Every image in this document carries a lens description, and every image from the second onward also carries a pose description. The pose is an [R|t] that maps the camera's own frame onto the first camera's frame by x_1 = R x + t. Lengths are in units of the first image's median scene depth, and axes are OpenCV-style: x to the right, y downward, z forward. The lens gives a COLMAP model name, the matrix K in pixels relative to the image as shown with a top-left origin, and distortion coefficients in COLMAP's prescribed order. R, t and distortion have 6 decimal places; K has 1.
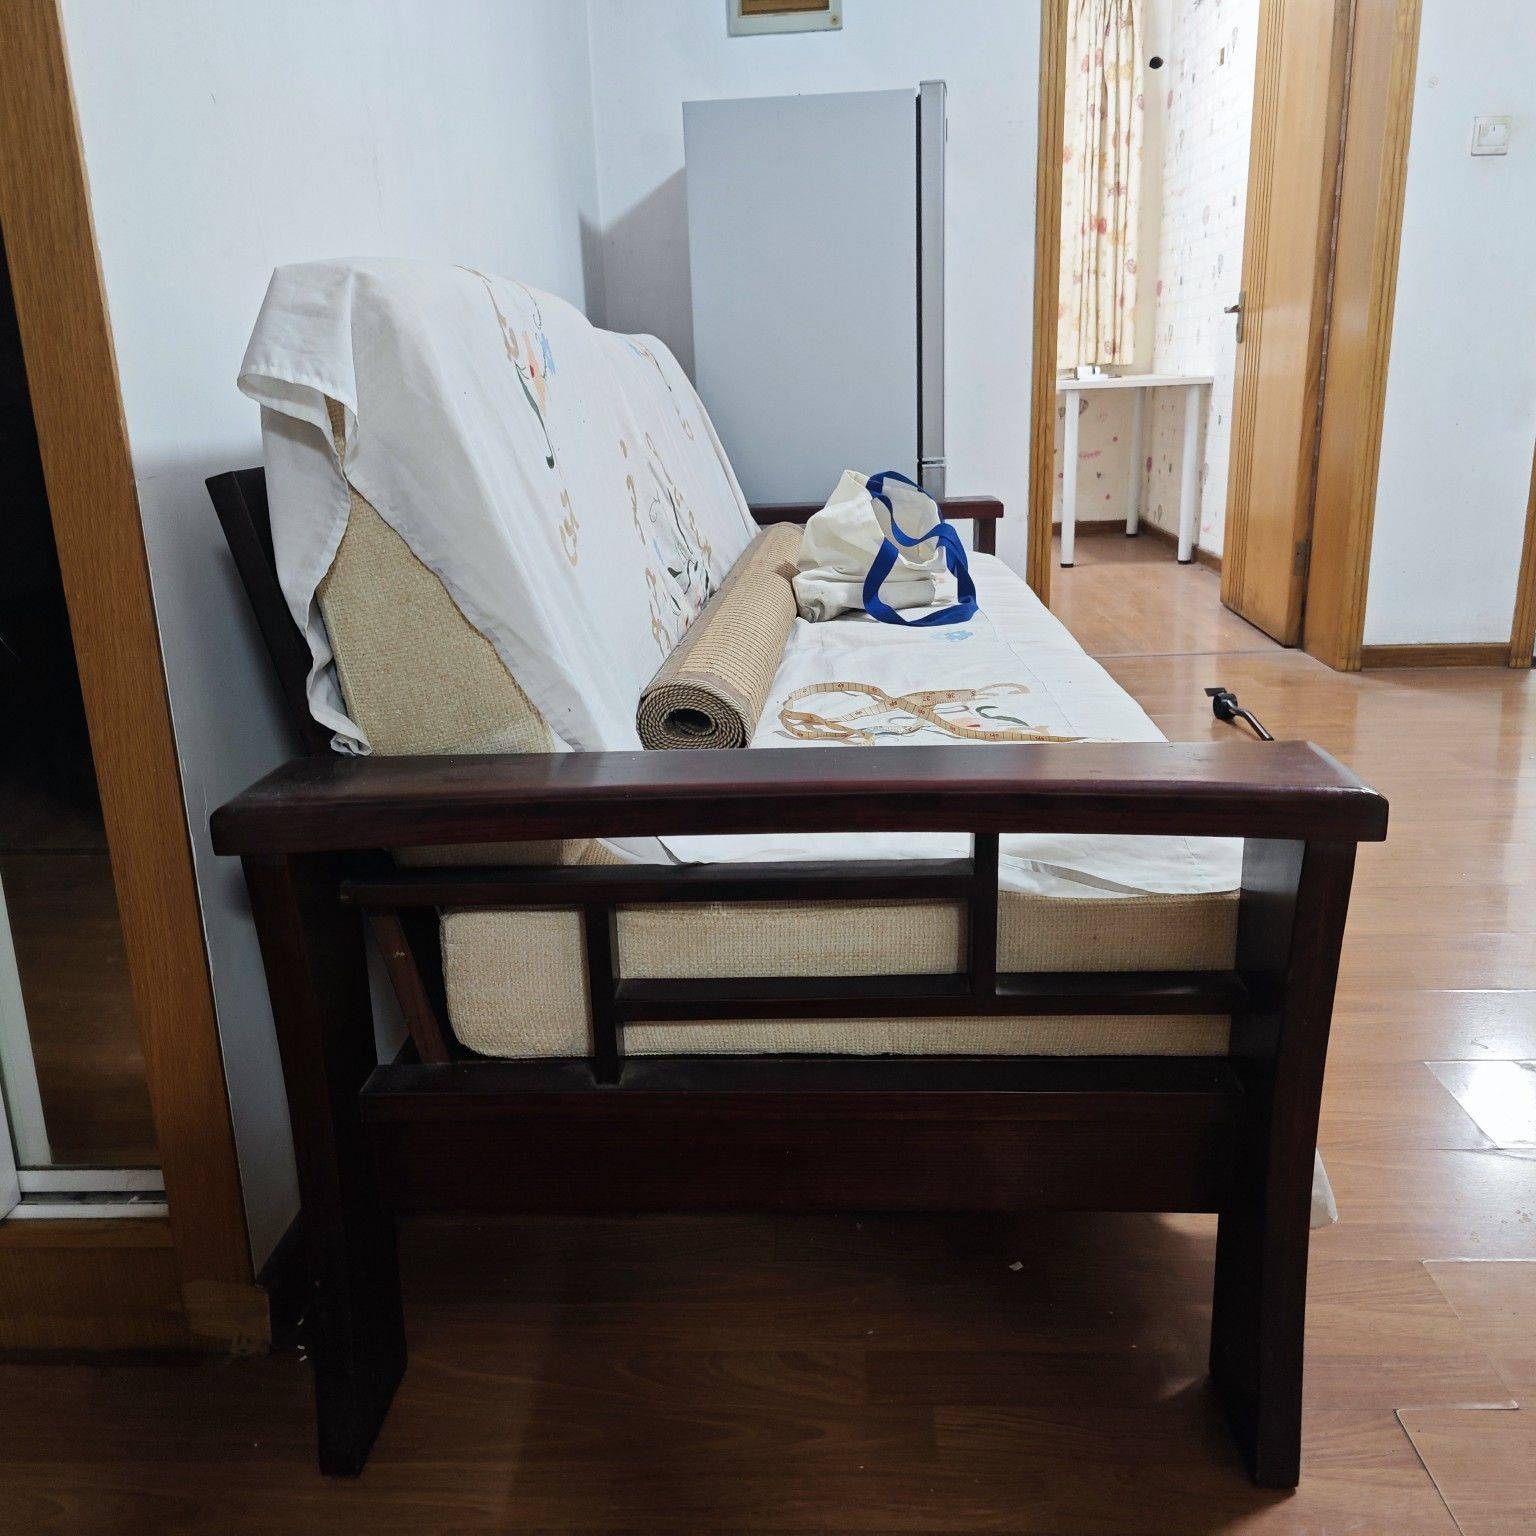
lens RADIAL K [[1377.6, 0, 768.0], [0, 1377.6, 768.0], [0, 0, 1]] dist [0.022442, 0.008493]
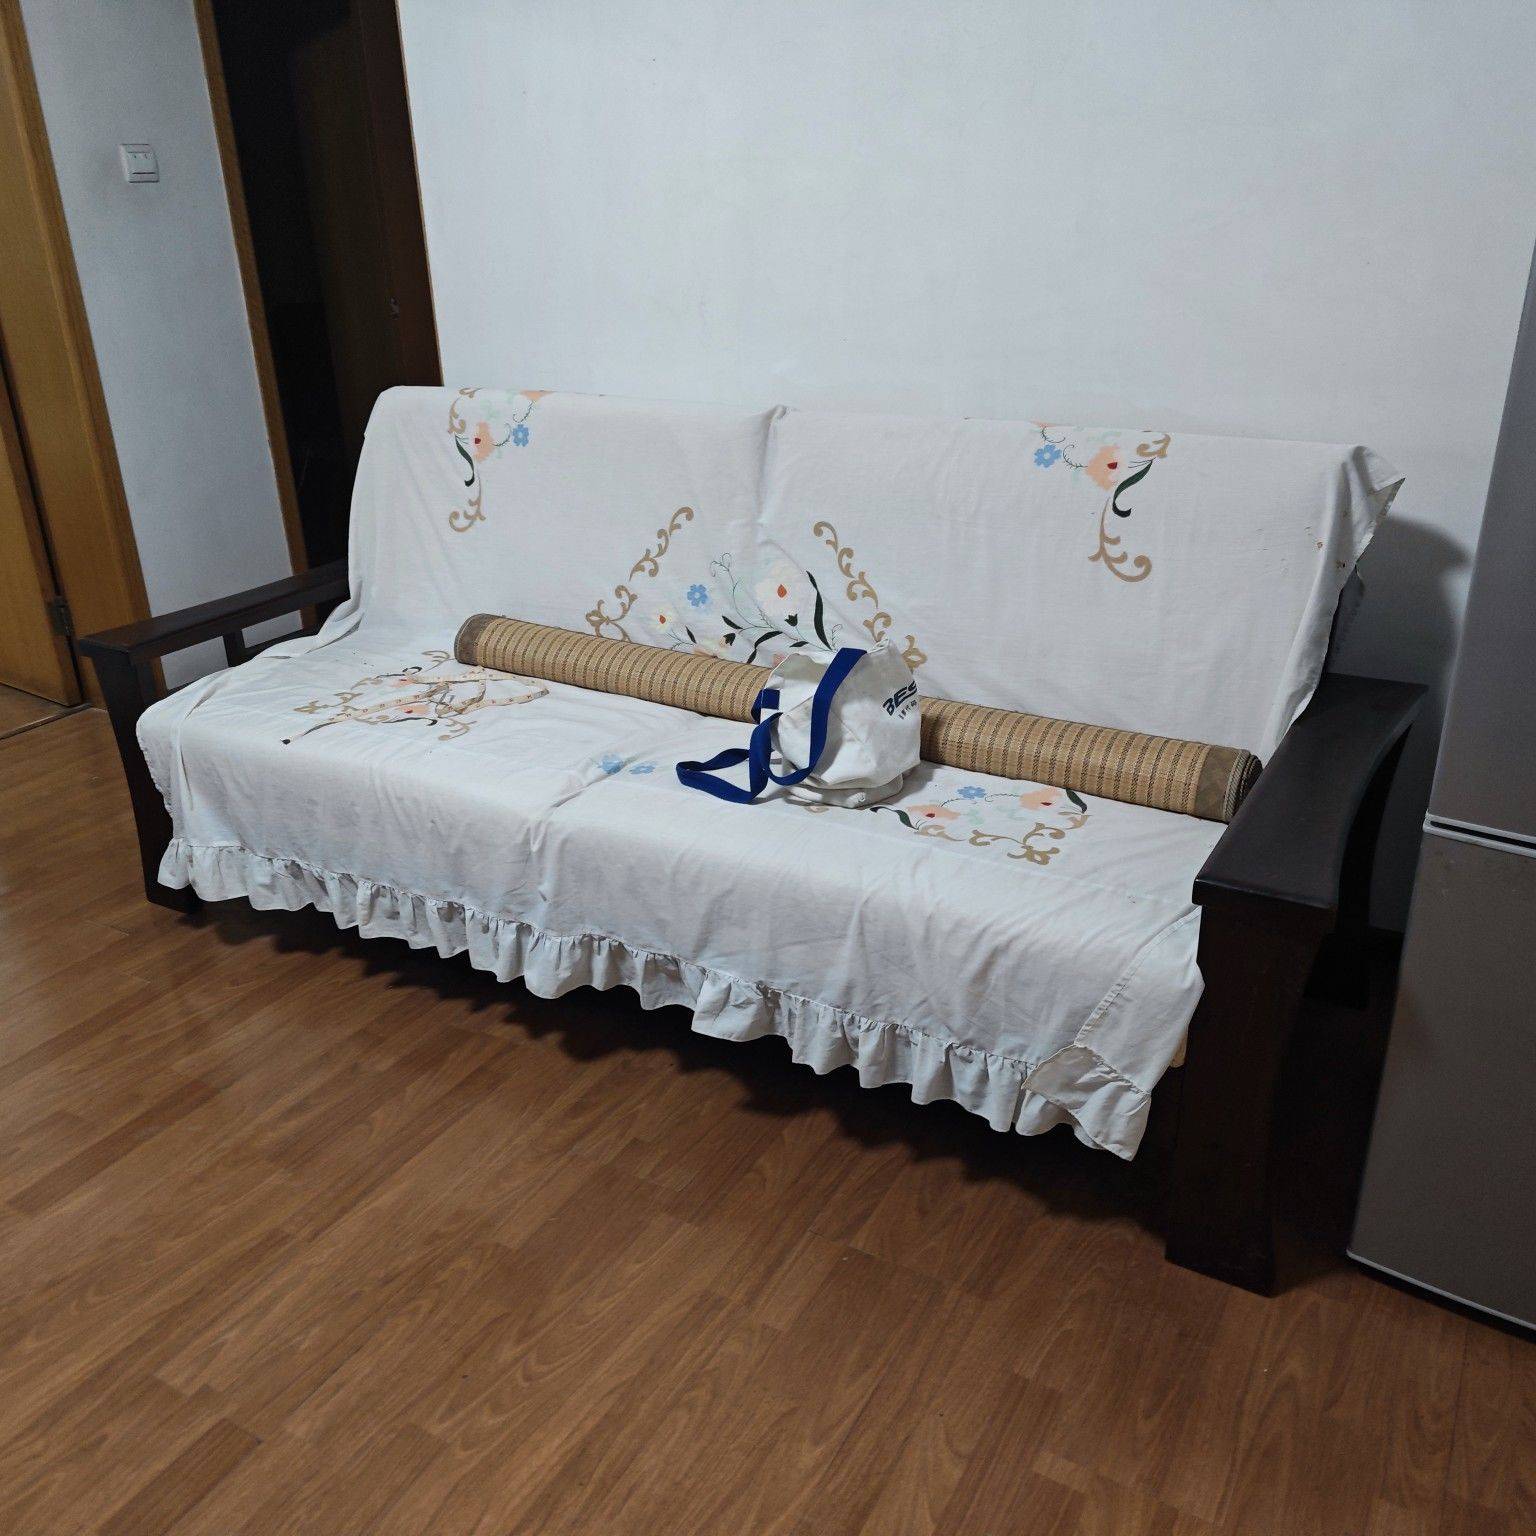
lens RADIAL K [[1401.2, 0, 768.0], [0, 1401.2, 768.0], [0, 0, 1]] dist [0.021348, 0.011193]
pose [[-0.470823, 0.377960, -0.797165, 0.882324], [-0.207871, 0.830615, 0.516593, -0.625272], [0.857389, 0.408931, -0.312506, 1.317174]]
